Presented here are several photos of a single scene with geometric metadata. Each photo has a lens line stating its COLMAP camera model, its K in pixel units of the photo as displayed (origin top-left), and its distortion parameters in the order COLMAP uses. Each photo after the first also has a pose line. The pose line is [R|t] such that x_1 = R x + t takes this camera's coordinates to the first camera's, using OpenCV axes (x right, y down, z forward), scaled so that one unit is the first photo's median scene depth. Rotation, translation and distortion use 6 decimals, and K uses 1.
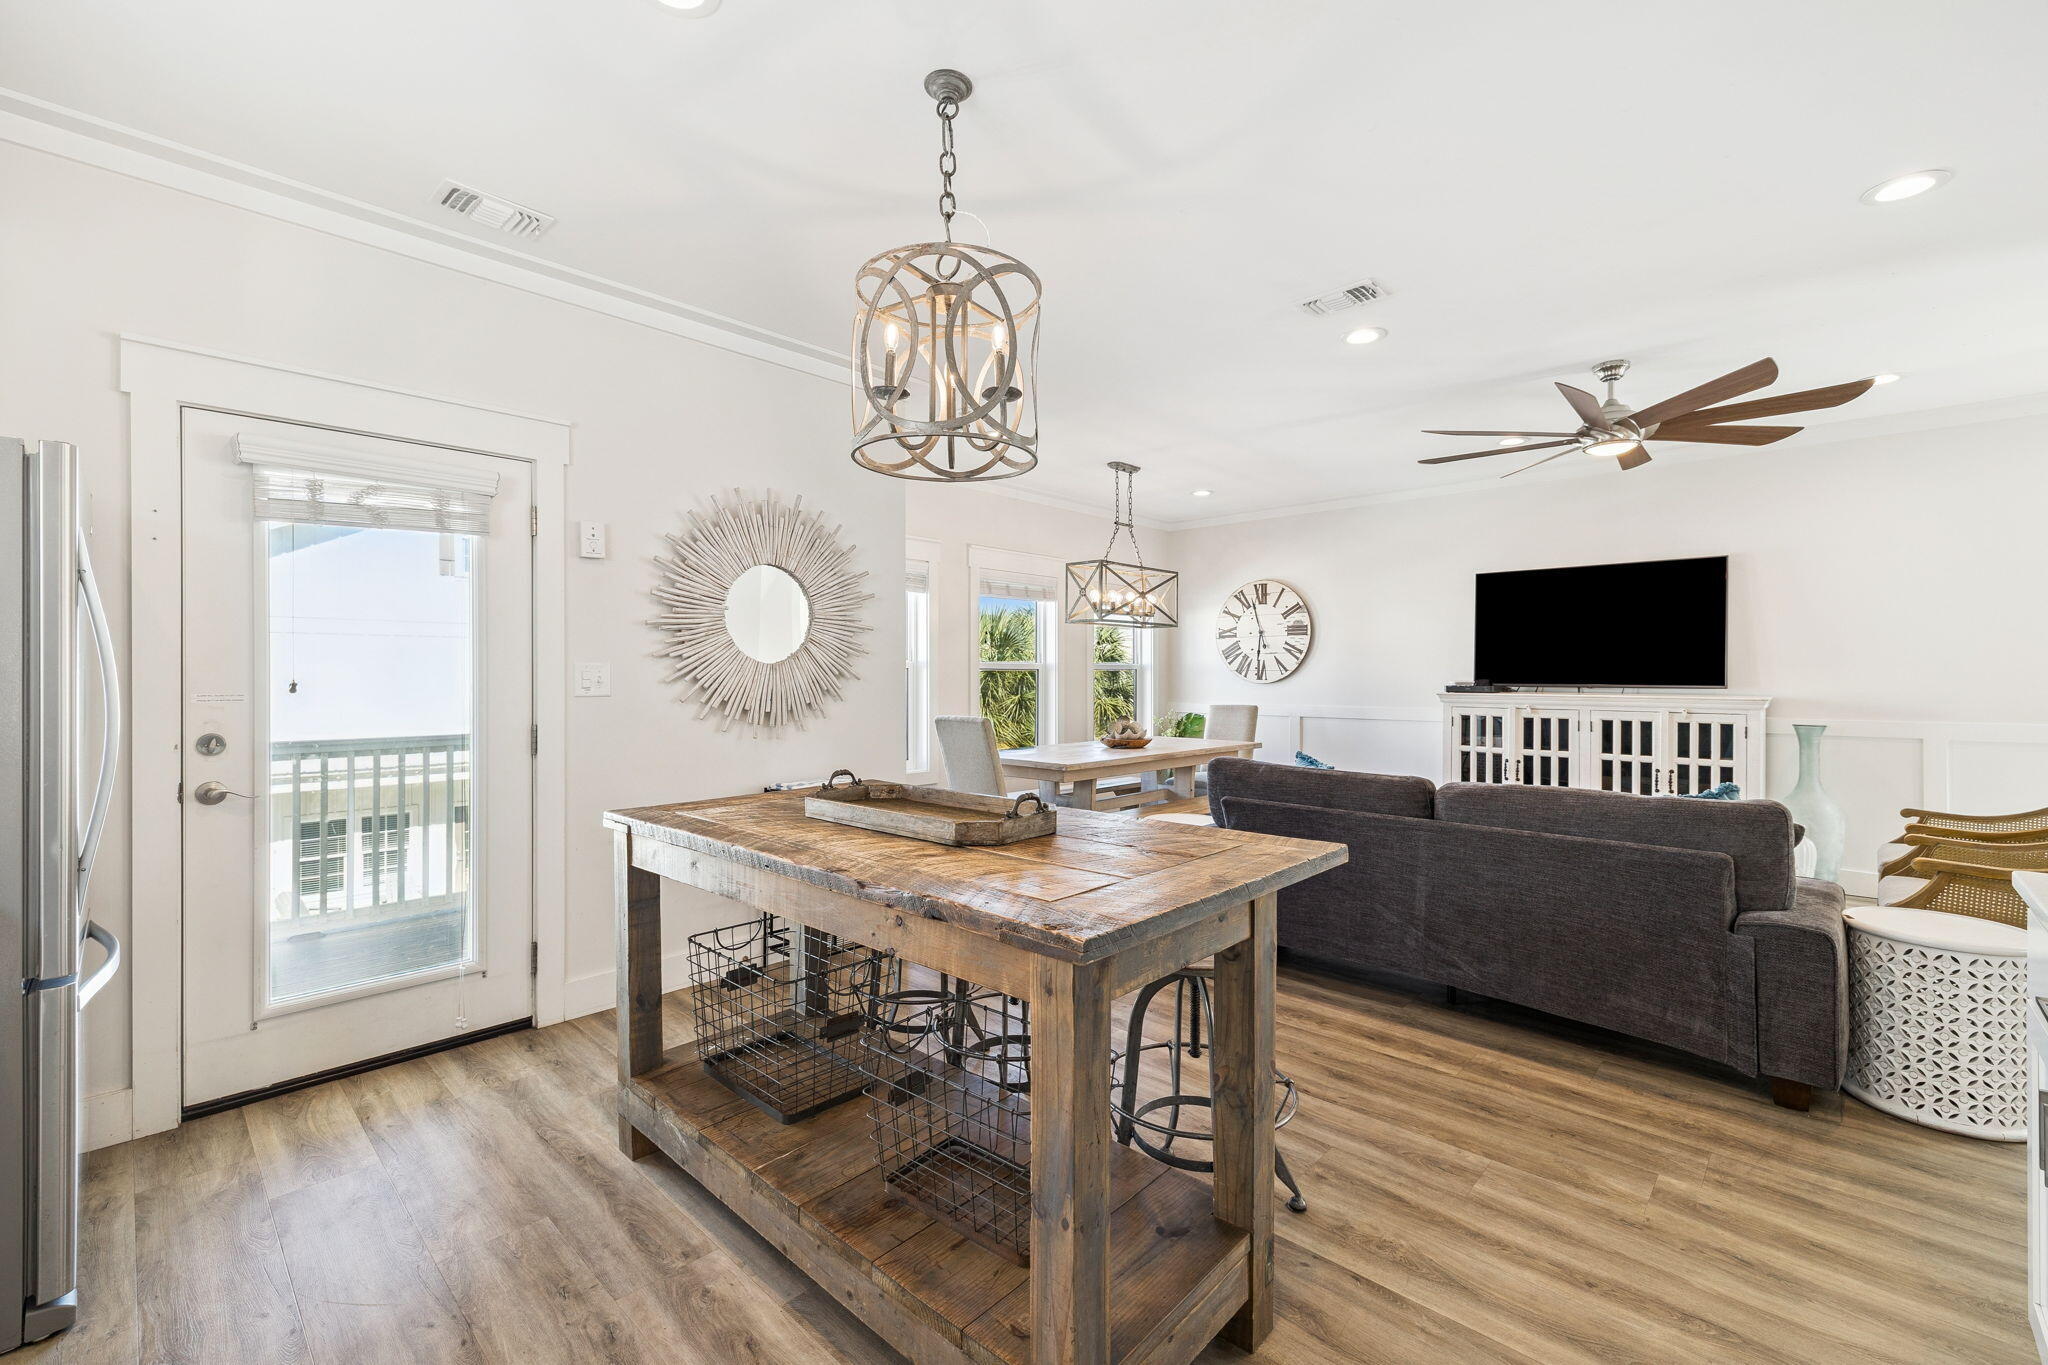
lens RADIAL K [[858.0, 0, 1024.0], [0, 858.0, 682.5], [0, 0, 1]] dist [-0.000267, 0.000541]
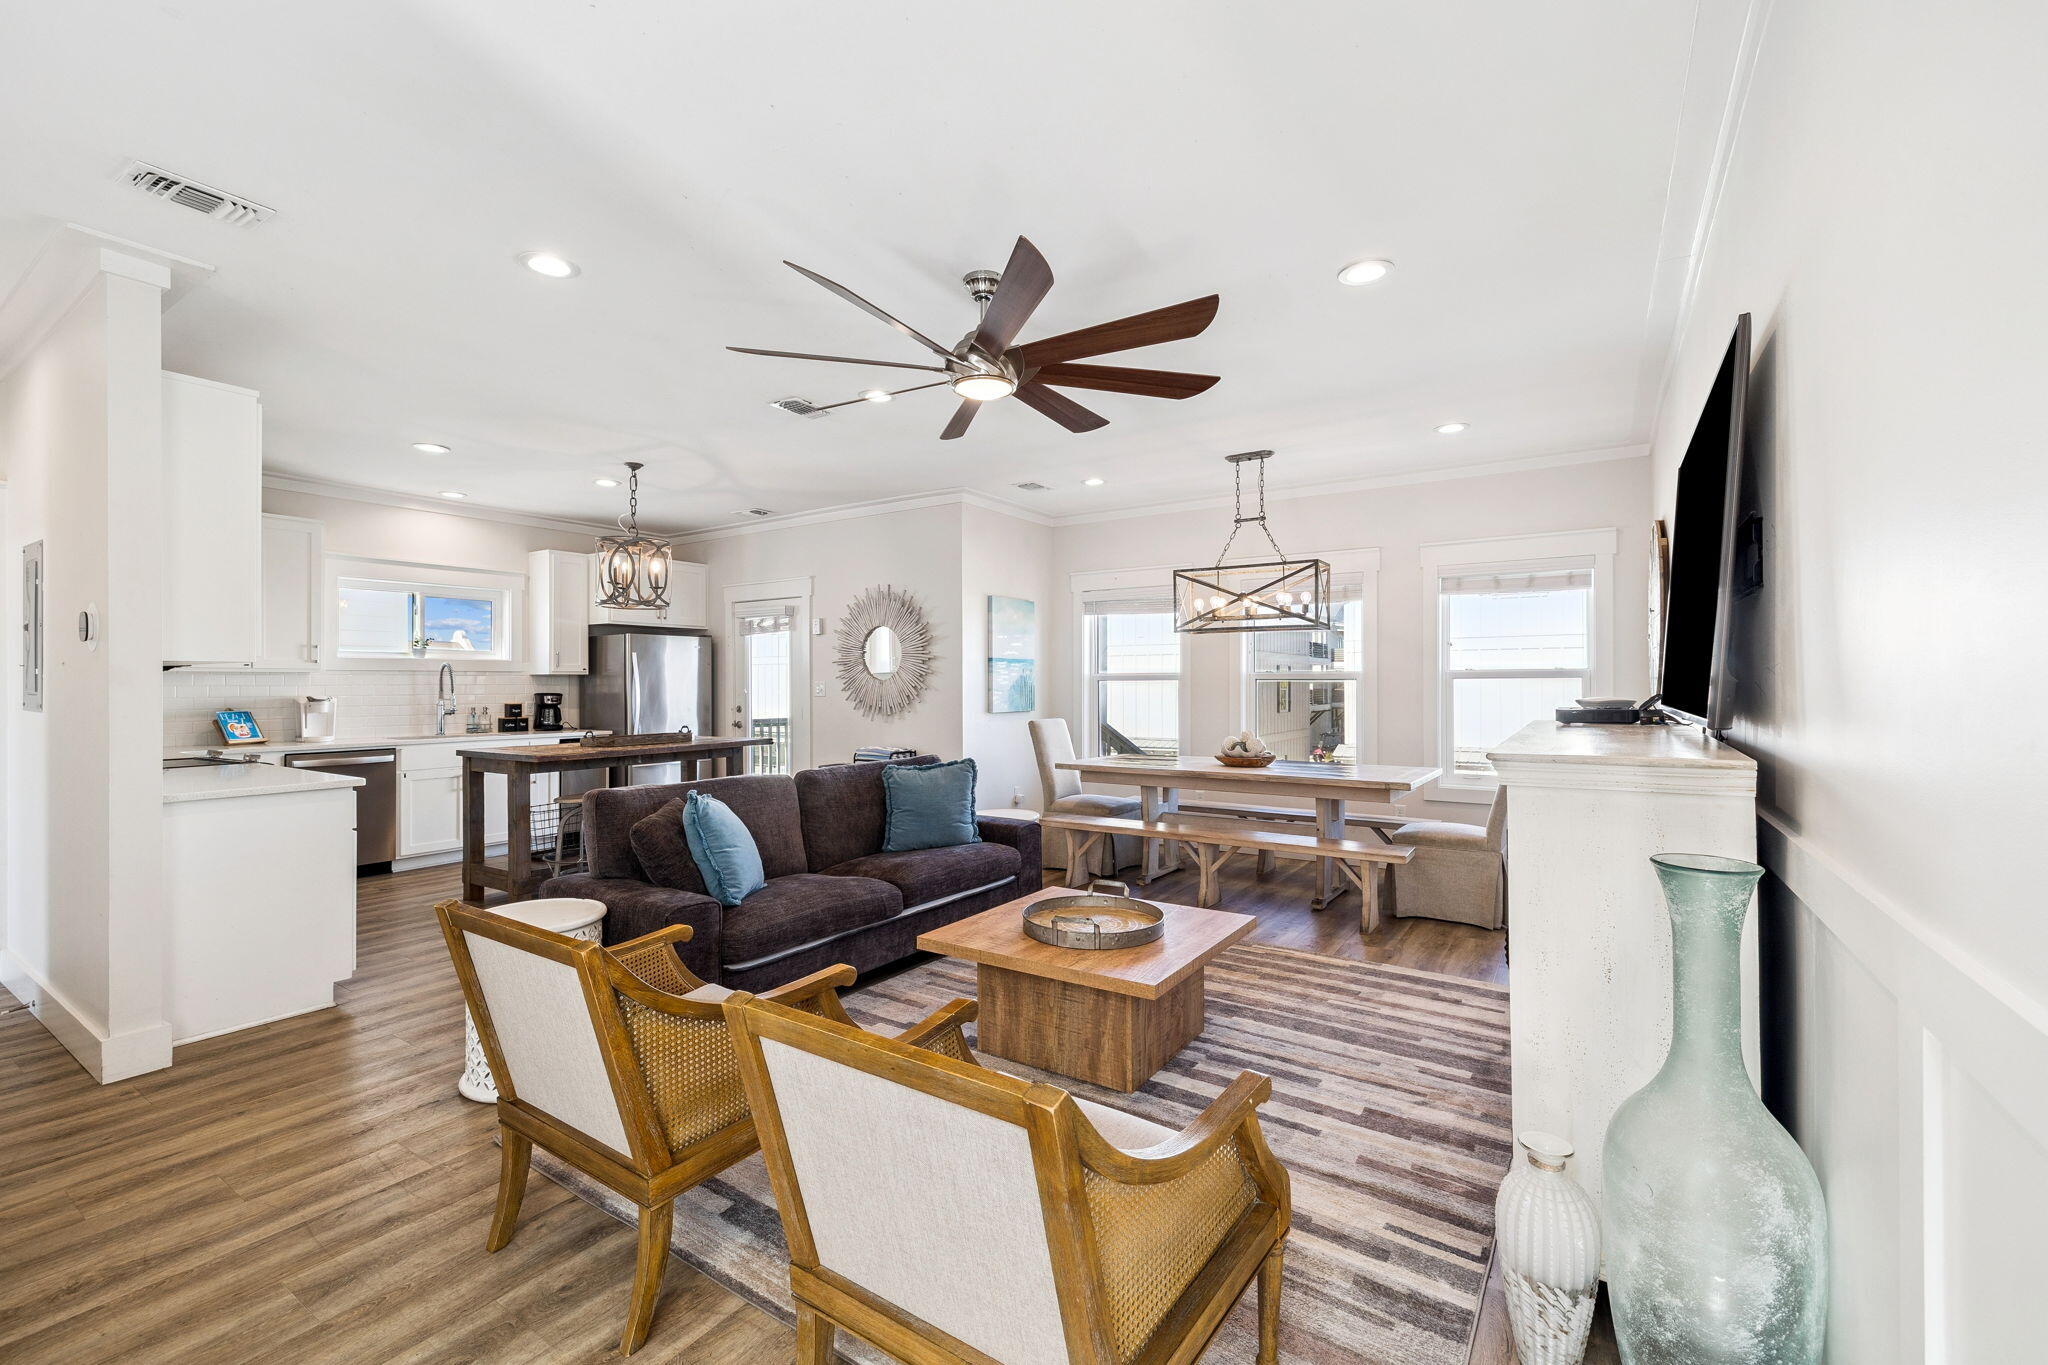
lens RADIAL K [[871.6, 0, 1024.0], [0, 871.6, 682.5], [0, 0, 1]] dist [-0.000739, 0.000024]
pose [[0.176417, -0.001026, -0.984315, 1.648469], [-0.005020, 0.999986, -0.001942, -0.016014], [0.984303, 0.005284, 0.176410, 1.019889]]
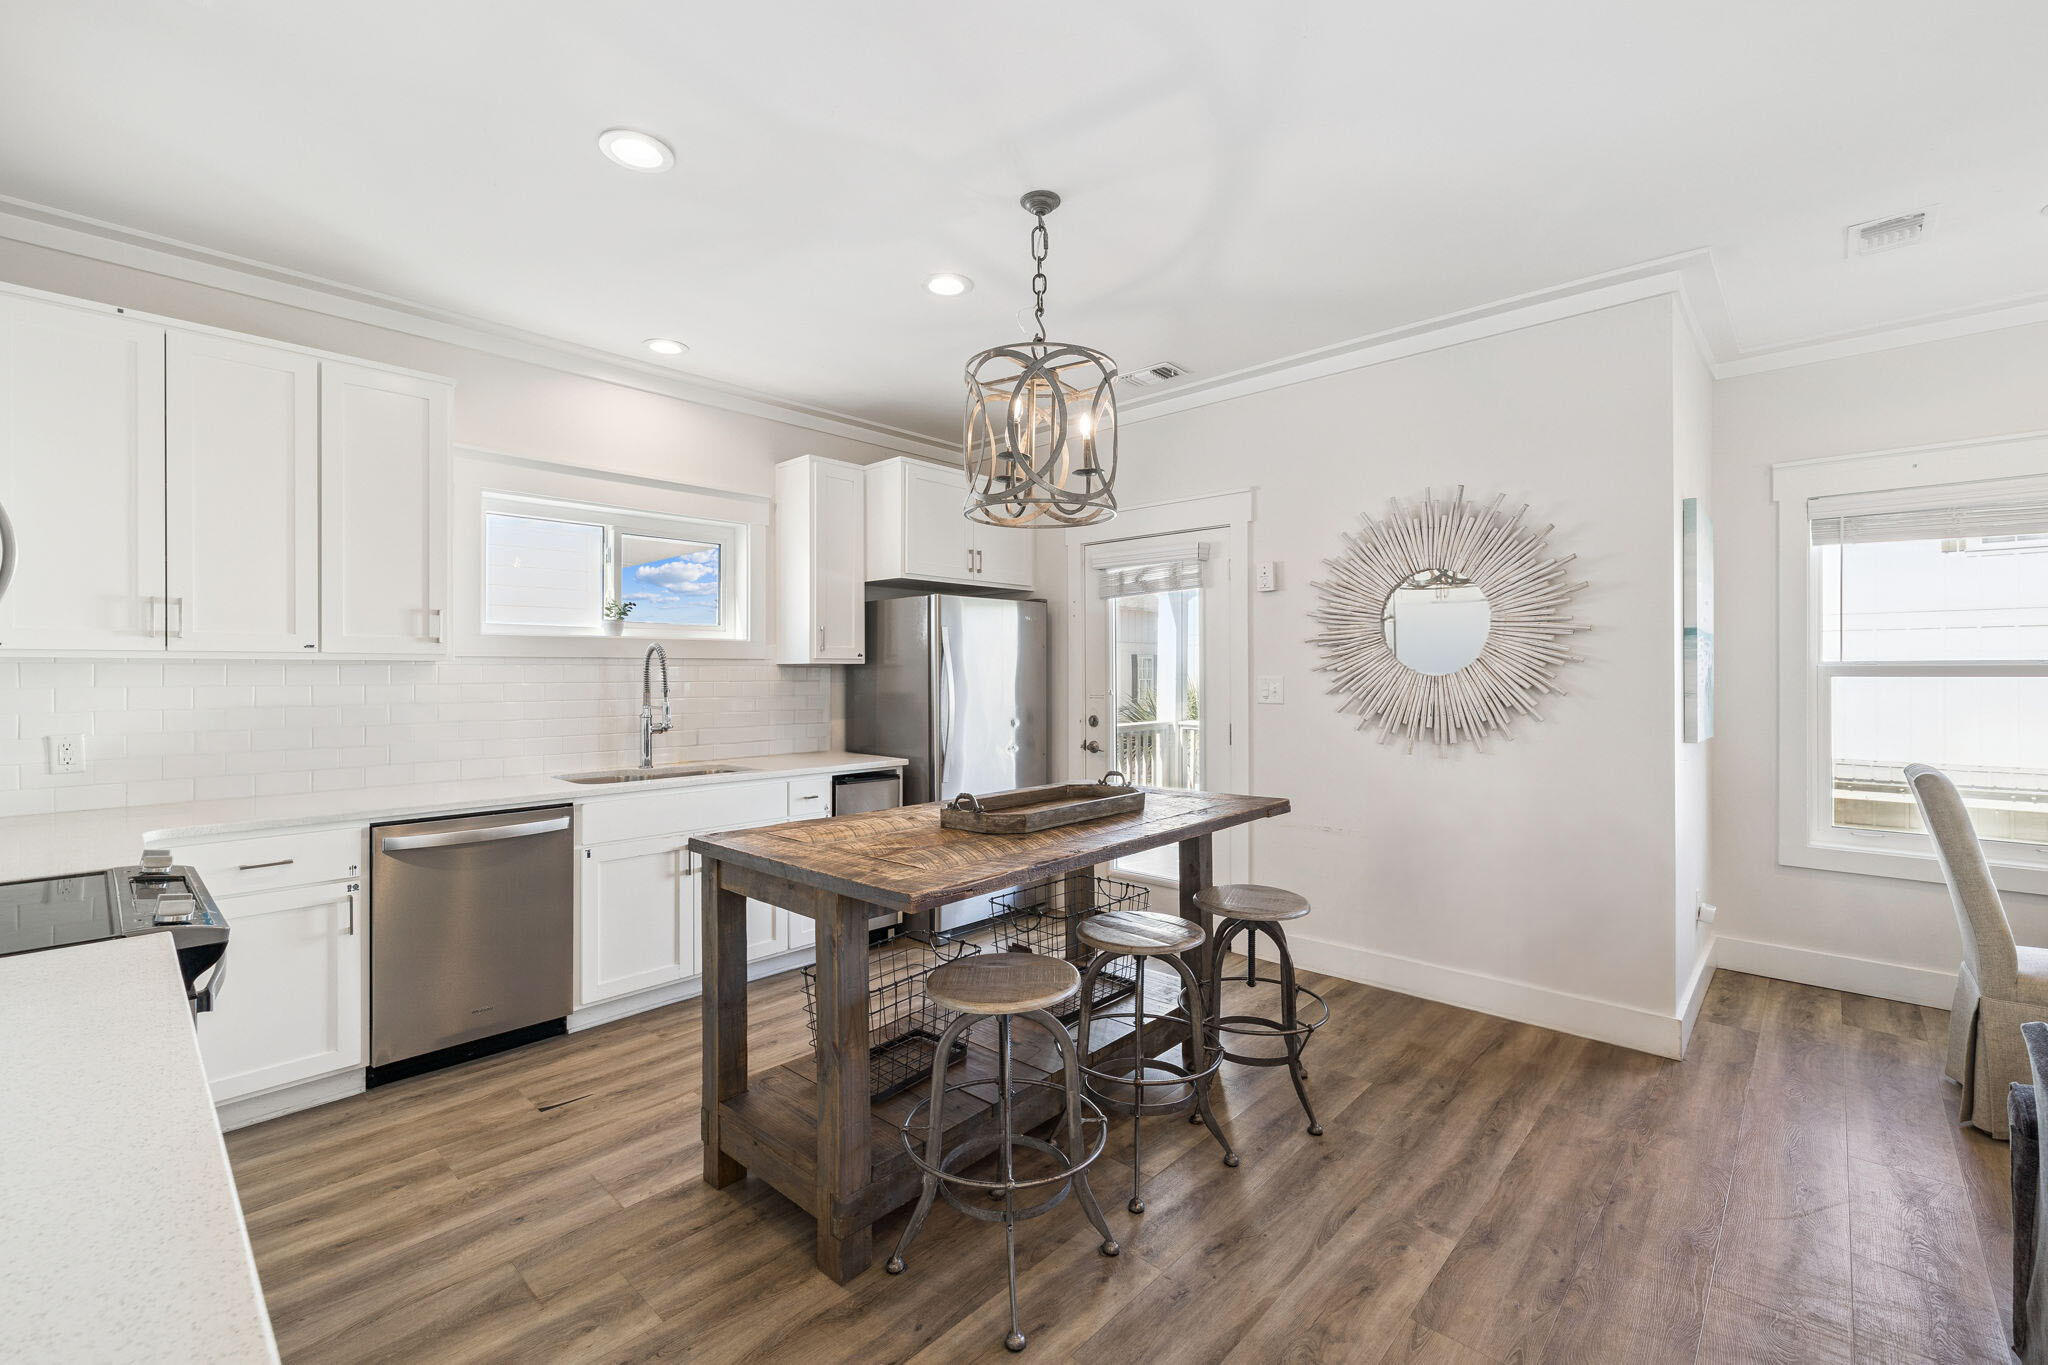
lens RADIAL K [[858.0, 0, 1024.0], [0, 858.0, 682.5], [0, 0, 1]] dist [-0.000267, 0.000541]
pose [[0.013658, 0.012251, -0.999832, 0.658976], [-0.007263, 0.999900, 0.012153, -0.023865], [0.999880, 0.007096, 0.013746, 0.571424]]
